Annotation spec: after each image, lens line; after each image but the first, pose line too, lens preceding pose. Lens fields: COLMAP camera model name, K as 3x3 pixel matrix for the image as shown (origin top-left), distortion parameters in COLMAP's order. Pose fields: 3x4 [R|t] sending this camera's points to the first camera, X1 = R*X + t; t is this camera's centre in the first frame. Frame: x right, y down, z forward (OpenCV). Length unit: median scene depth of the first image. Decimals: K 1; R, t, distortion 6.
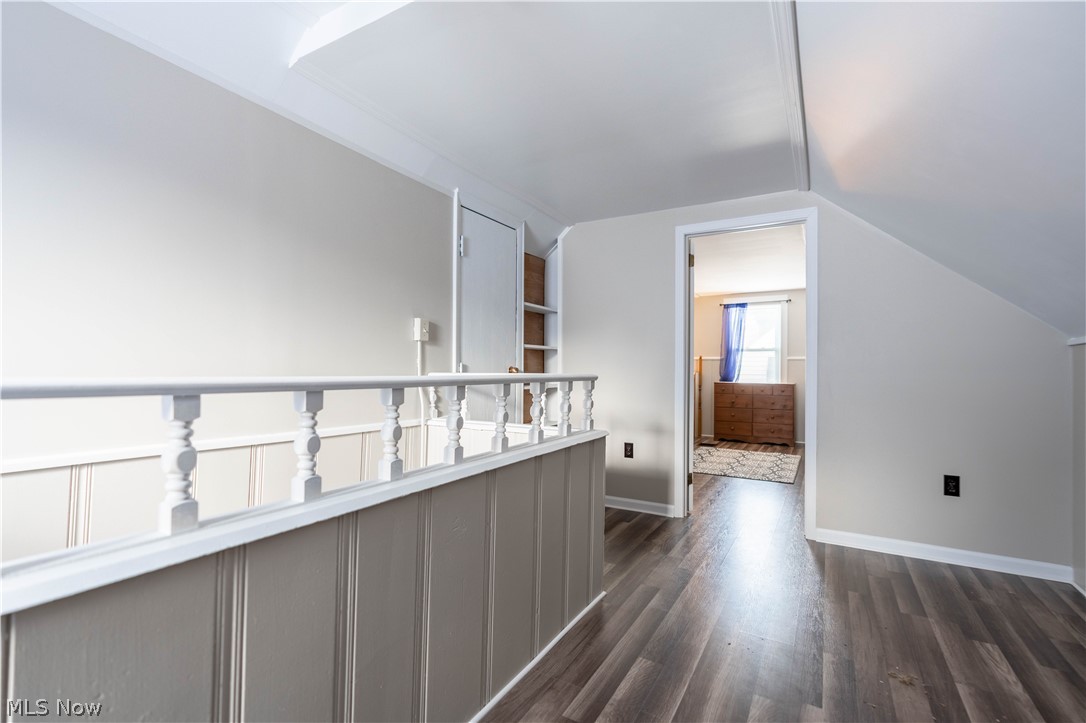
lens RADIAL K [[492.2, 0, 543.4], [0, 492.2, 367.4], [0, 0, 1]] dist [-0.009107, 0.004635]
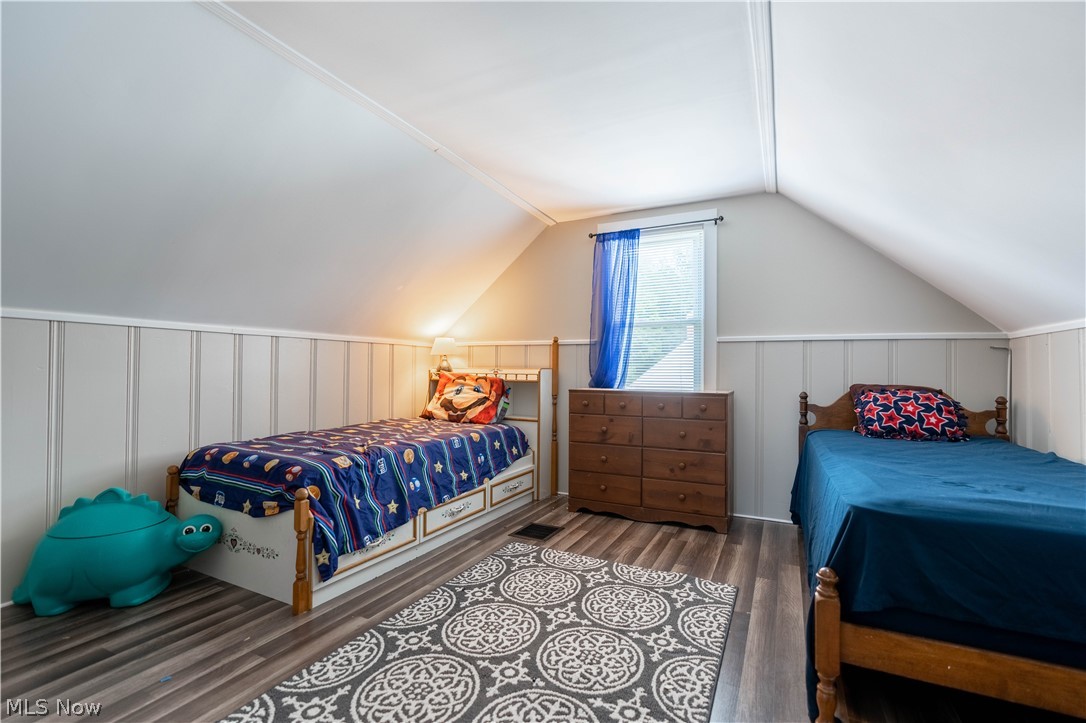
lens RADIAL K [[492.2, 0, 542.8], [0, 492.2, 356.9], [0, 0, 1]] dist [-0.009107, 0.004635]
pose [[0.999532, -0.008356, 0.029435, 0.307077], [0.008664, 0.999909, -0.010359, 0.002488], [-0.029346, 0.010609, 0.999513, 0.515848]]
